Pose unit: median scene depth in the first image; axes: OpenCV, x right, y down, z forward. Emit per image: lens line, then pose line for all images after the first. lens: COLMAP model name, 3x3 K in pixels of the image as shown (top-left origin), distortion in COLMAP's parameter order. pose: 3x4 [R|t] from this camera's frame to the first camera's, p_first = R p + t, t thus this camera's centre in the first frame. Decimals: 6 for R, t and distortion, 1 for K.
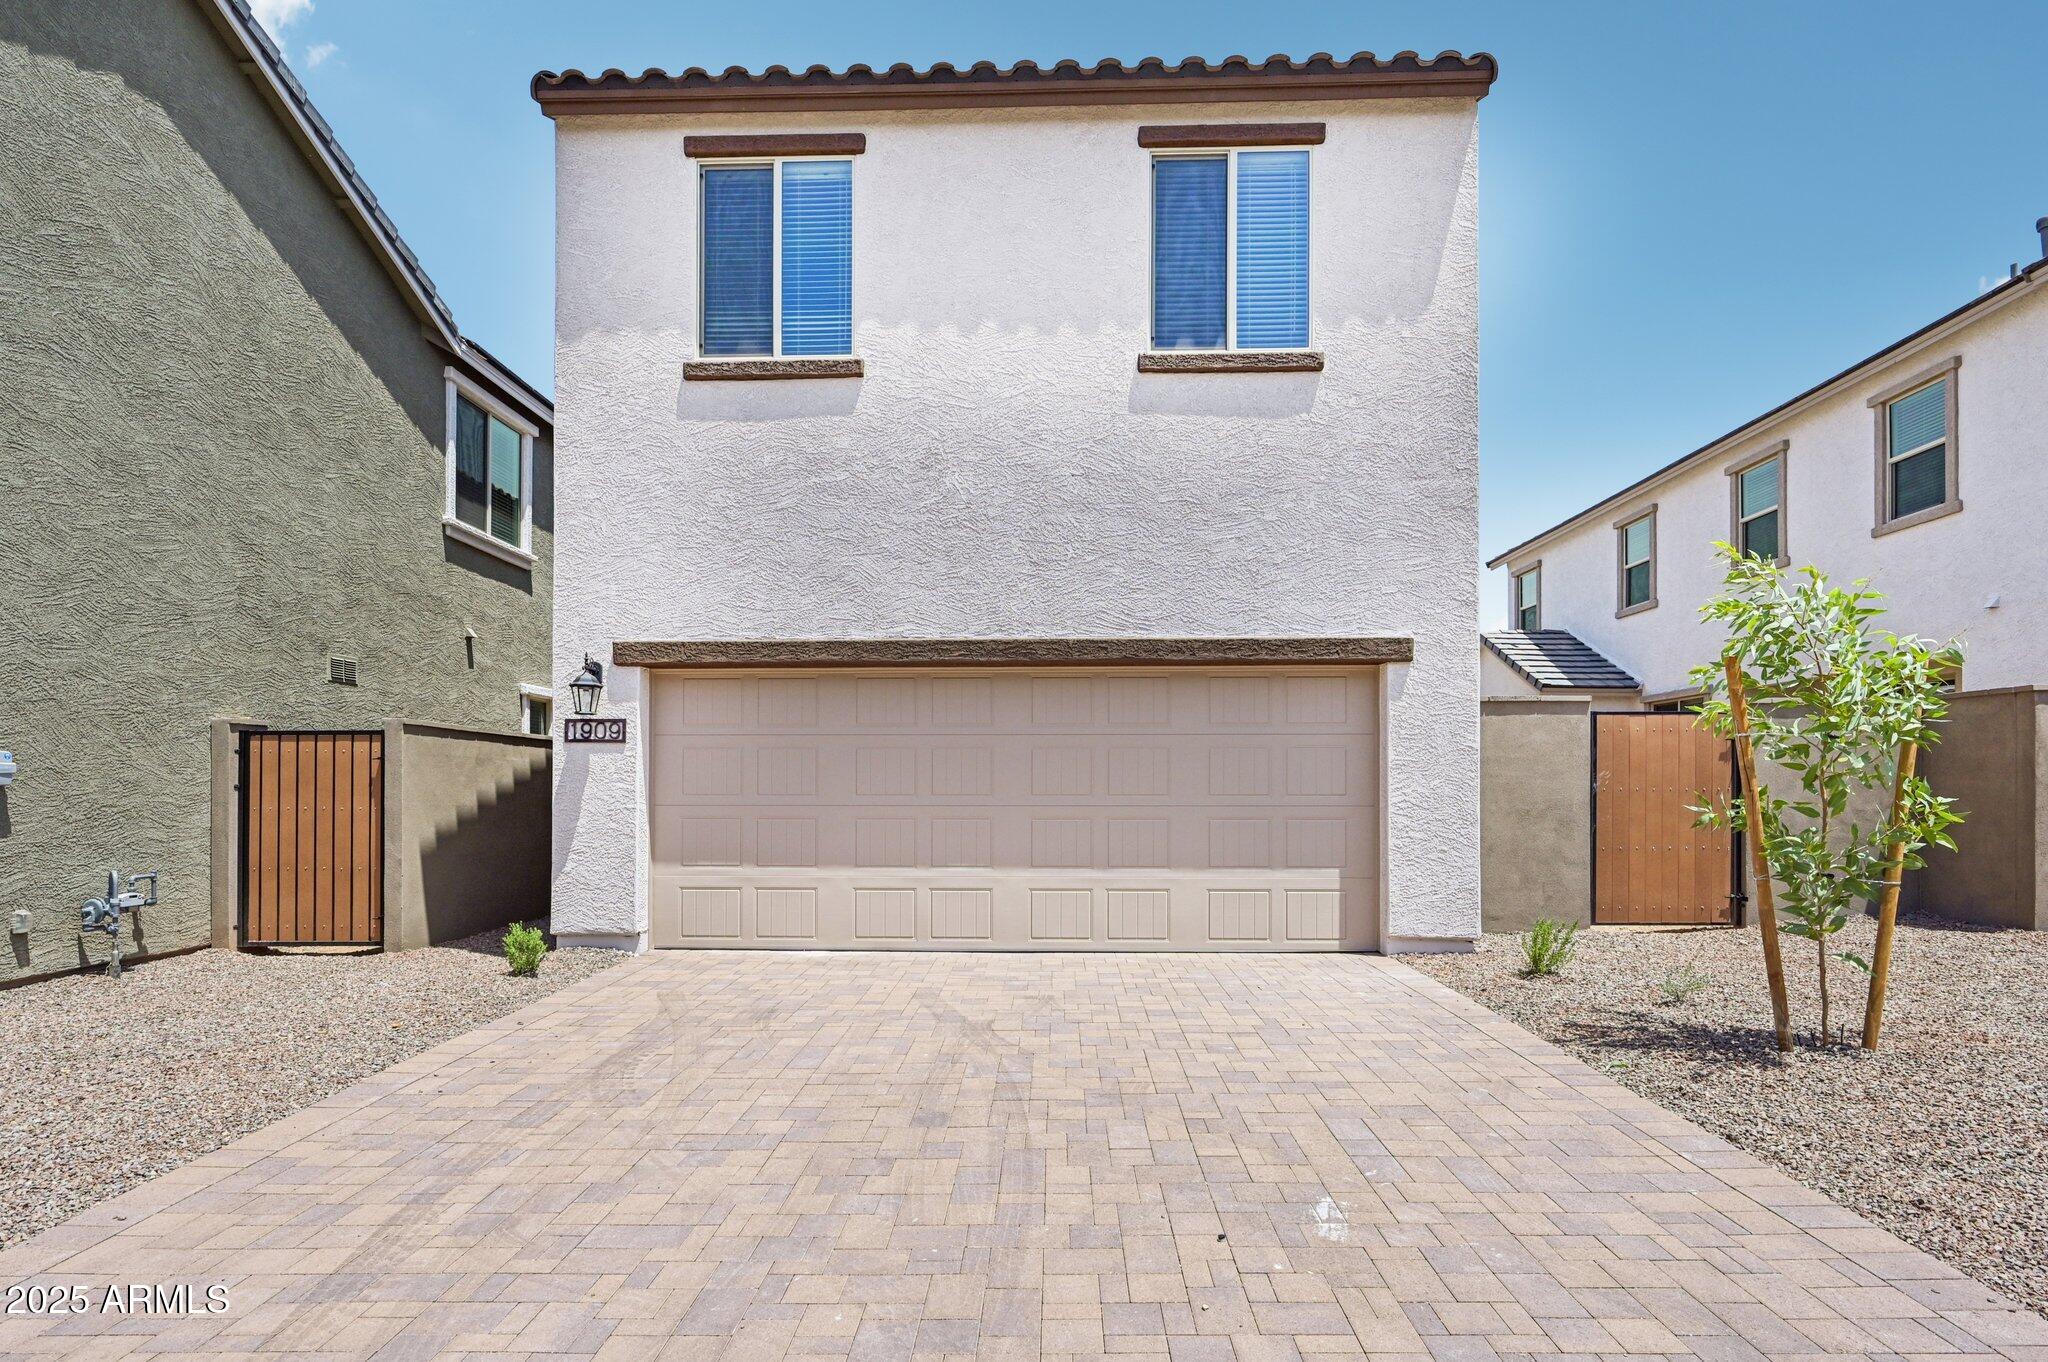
lens RADIAL K [[1006.2, 0, 1037.5], [0, 1006.2, 789.4], [0, 0, 1]] dist [0.000836, -0.000389]
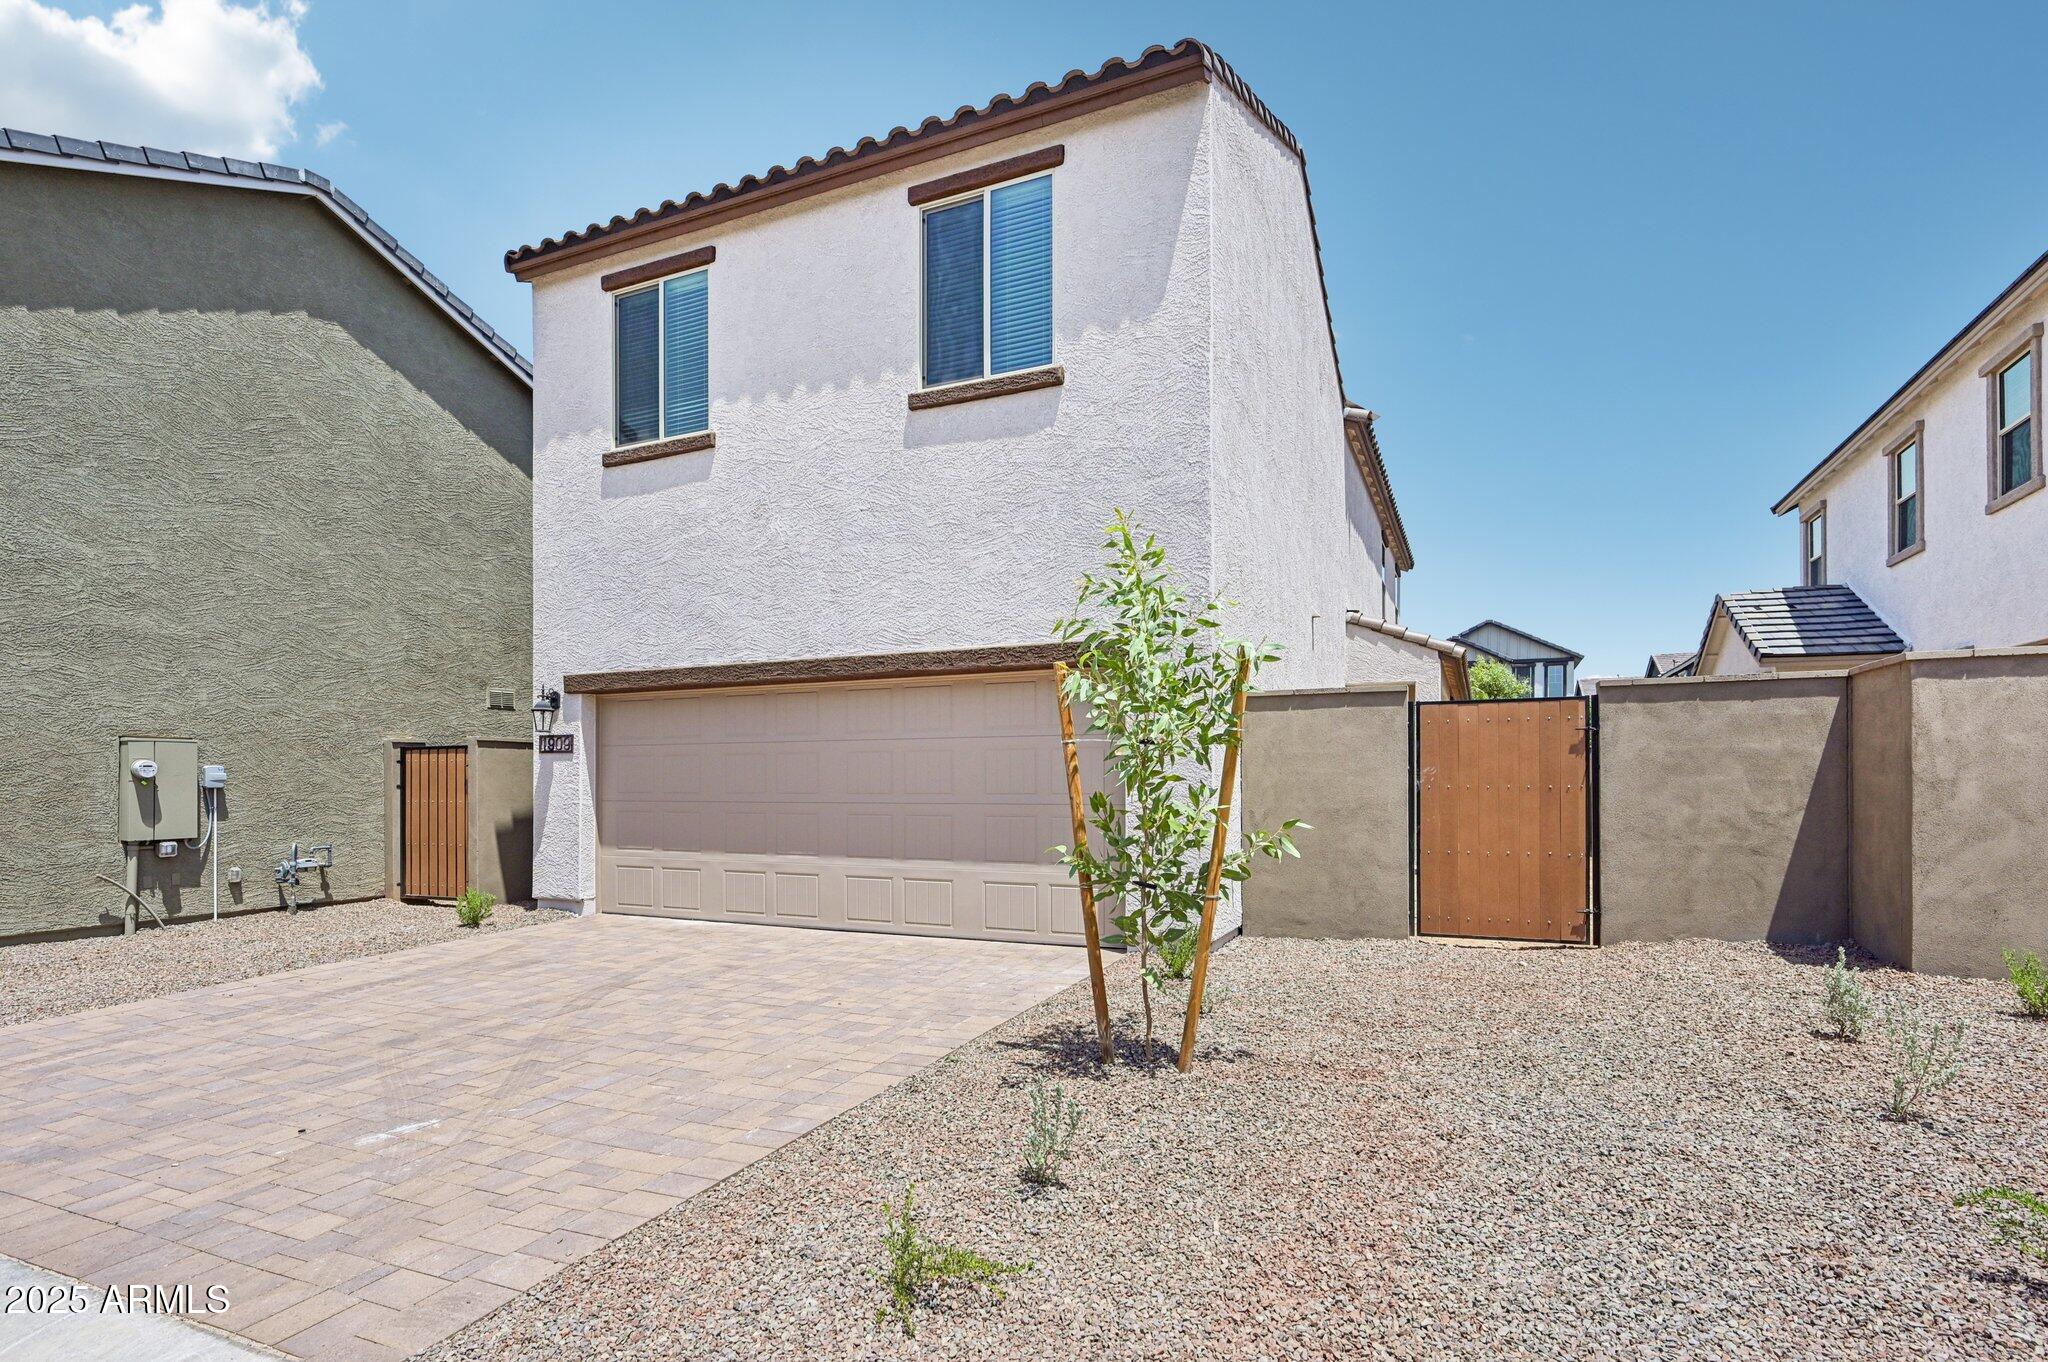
lens RADIAL K [[979.2, 0, 1055.7], [0, 979.2, 782.2], [0, 0, 1]] dist [-0.002363, 0.000944]
pose [[0.928488, -0.002979, -0.371349, 0.644431], [0.005111, 0.999976, 0.004756, -0.011642], [0.371326, -0.006314, 0.928481, 0.059732]]
